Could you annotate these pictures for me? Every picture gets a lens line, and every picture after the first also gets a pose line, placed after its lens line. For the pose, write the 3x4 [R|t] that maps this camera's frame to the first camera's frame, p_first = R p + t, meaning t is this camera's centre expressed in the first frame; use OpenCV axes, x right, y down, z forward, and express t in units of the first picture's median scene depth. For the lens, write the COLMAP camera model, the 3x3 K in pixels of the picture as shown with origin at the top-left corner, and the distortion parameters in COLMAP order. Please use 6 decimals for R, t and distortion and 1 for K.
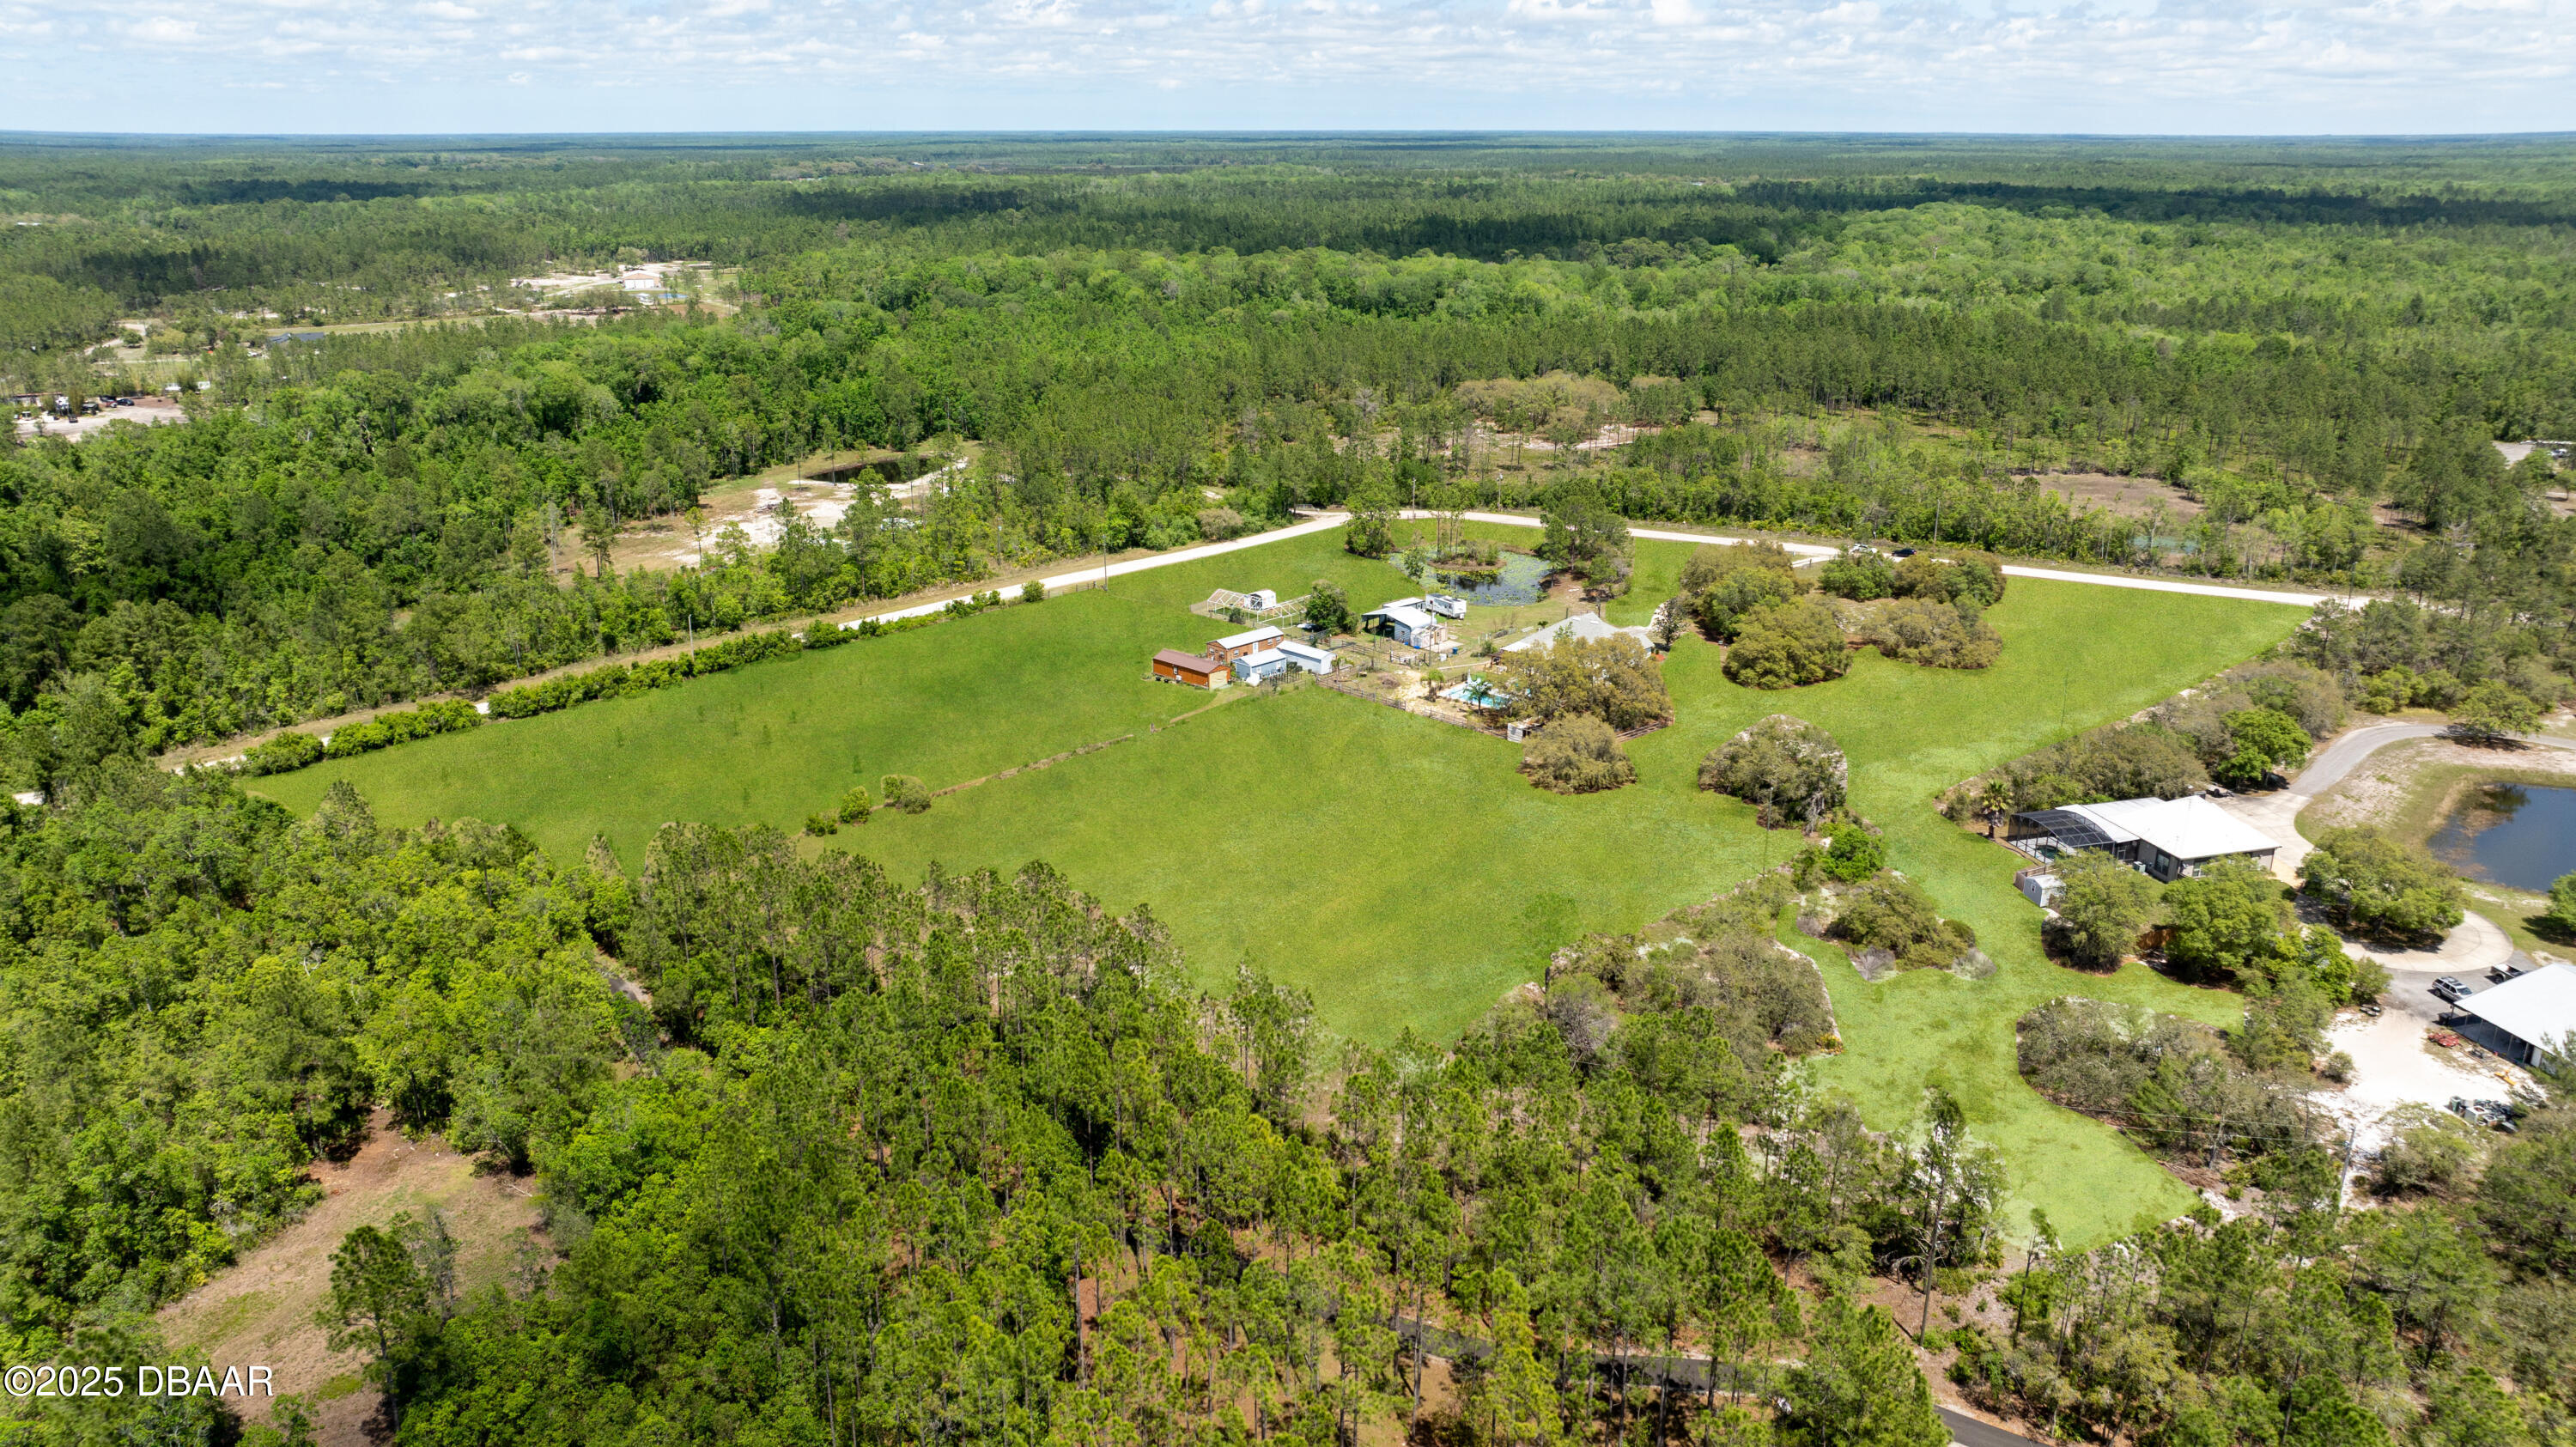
lens RADIAL K [[1780.5, 0, 1288.0], [0, 1780.5, 723.5], [0, 0, 1]] dist [-0.007620, -0.003854]
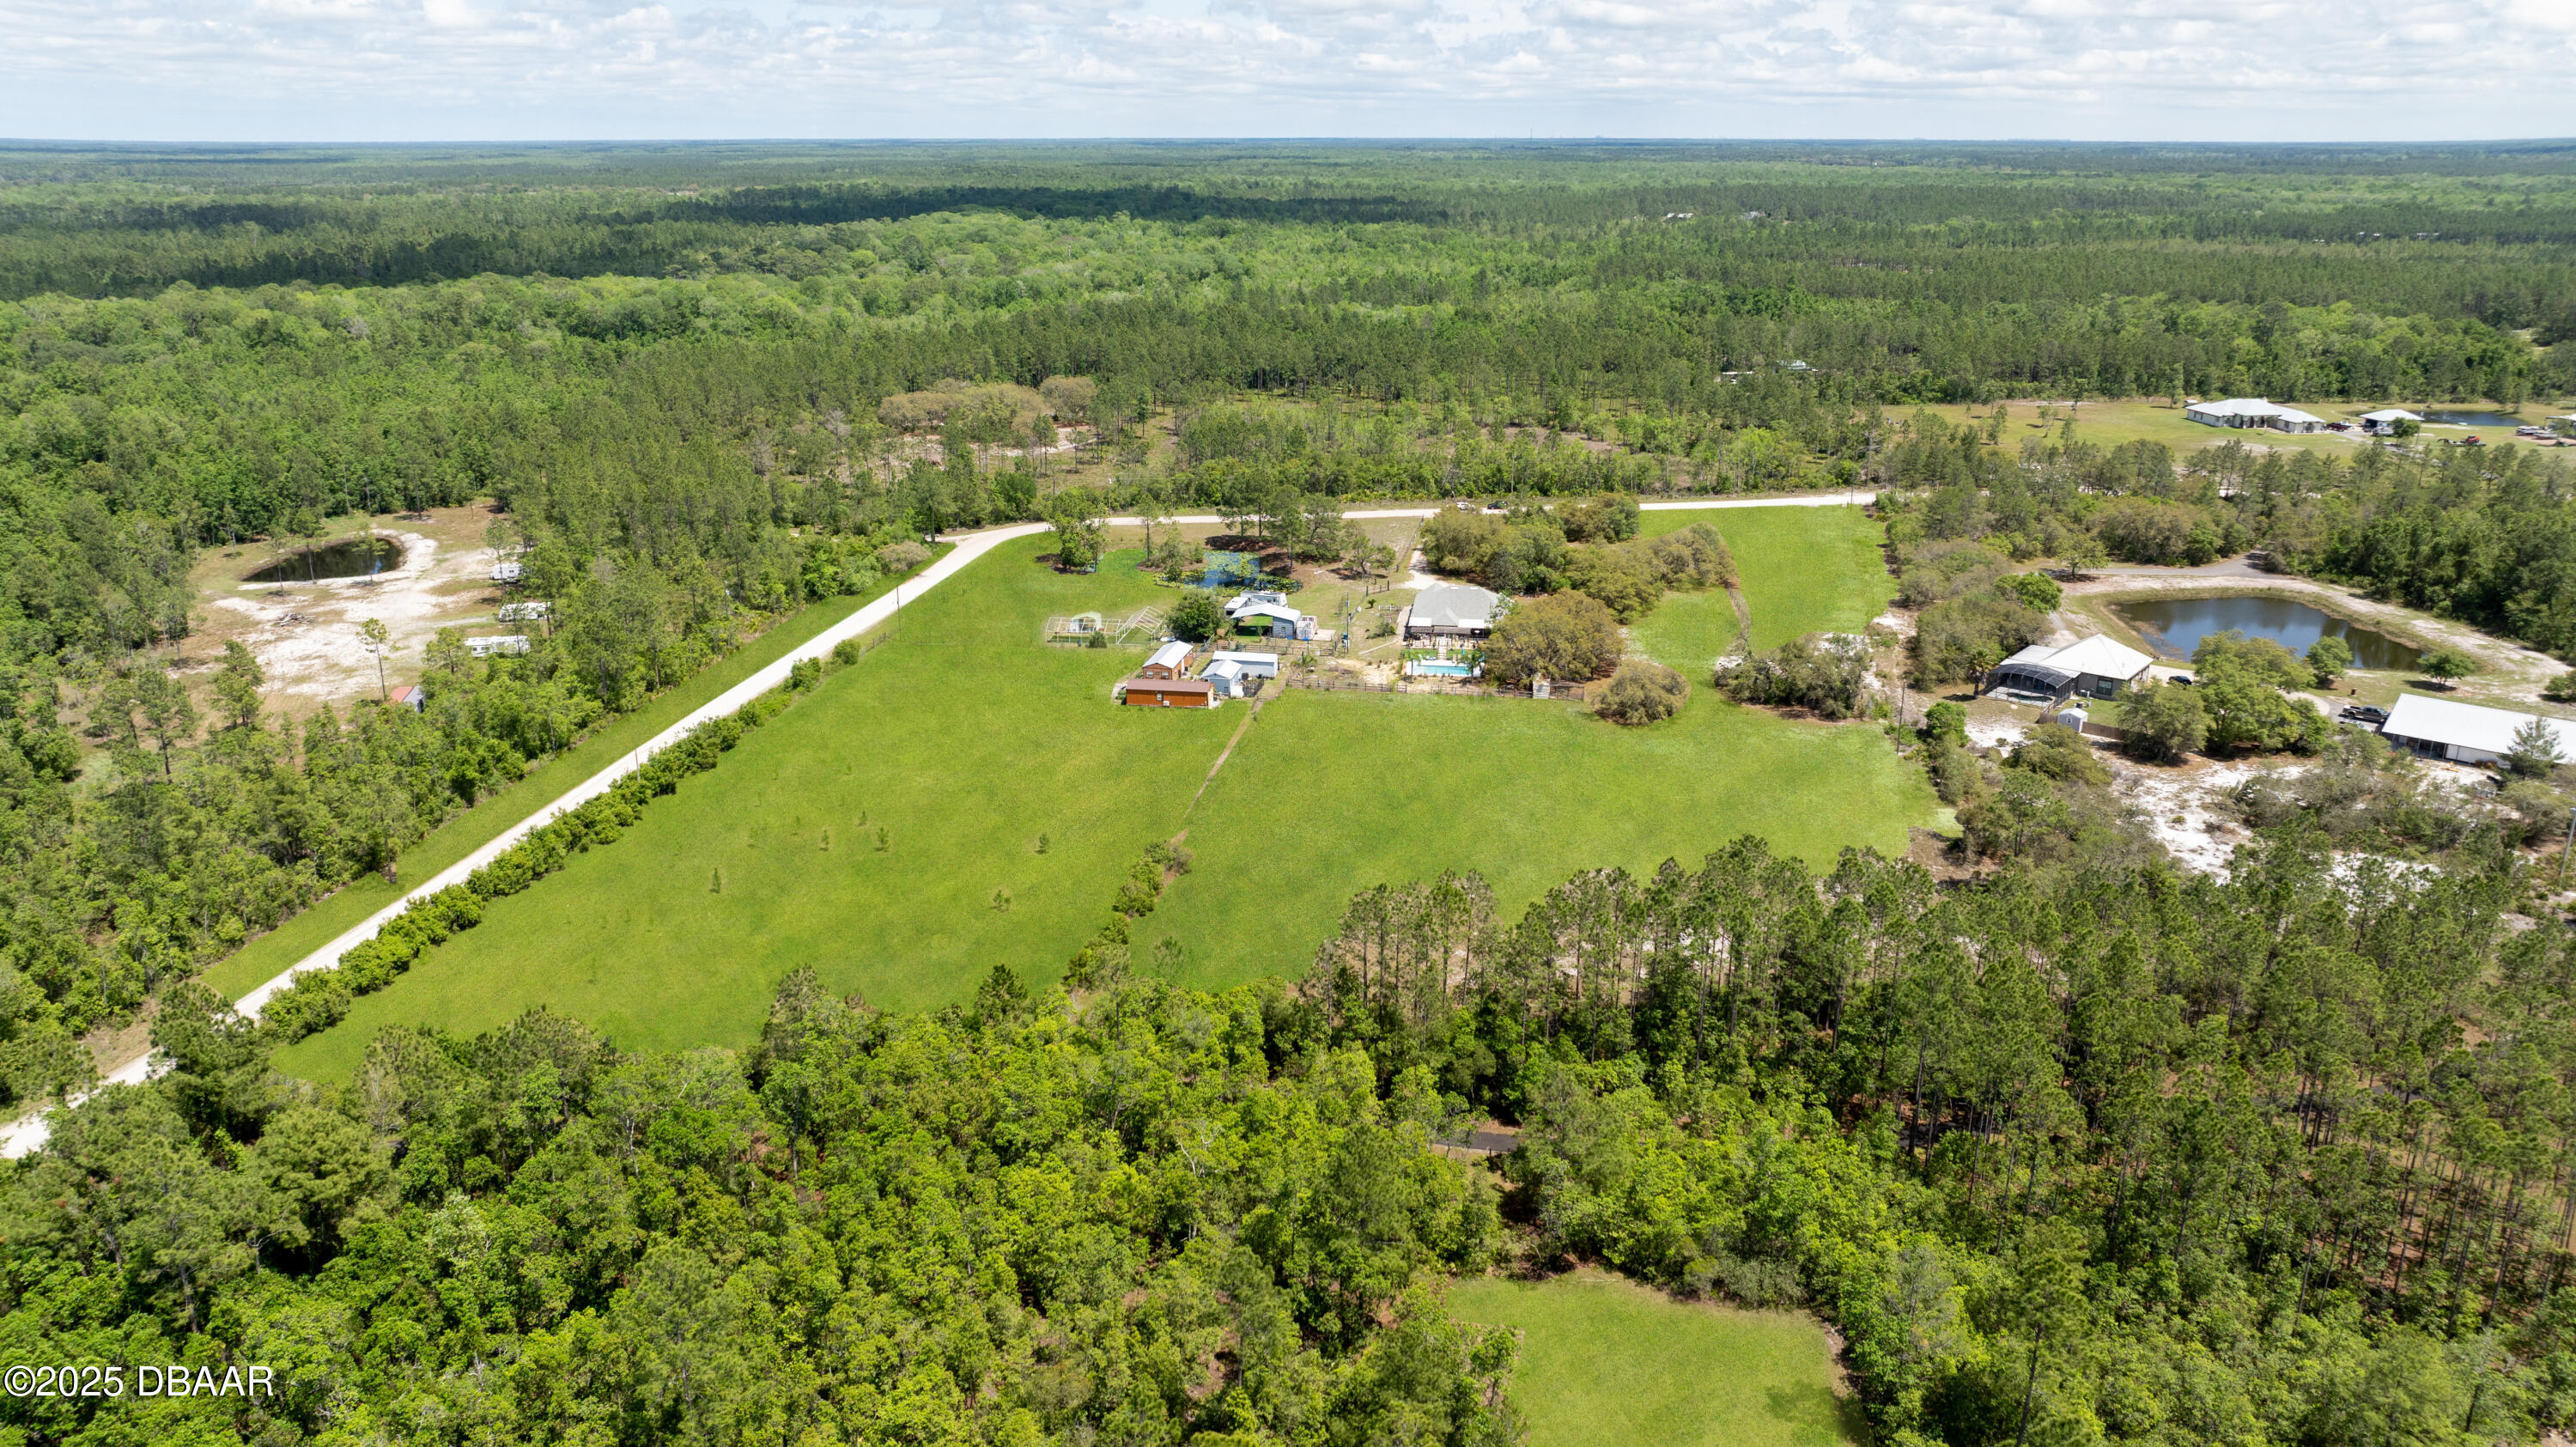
lens RADIAL K [[1821.3, 0, 1288.0], [0, 1821.3, 723.5], [0, 0, 1]] dist [-0.026766, -0.003549]
pose [[0.819480, -0.177704, 0.544861, -0.379434], [0.182763, 0.982107, 0.045431, -0.033200], [-0.543185, 0.062351, 0.837295, 0.103104]]
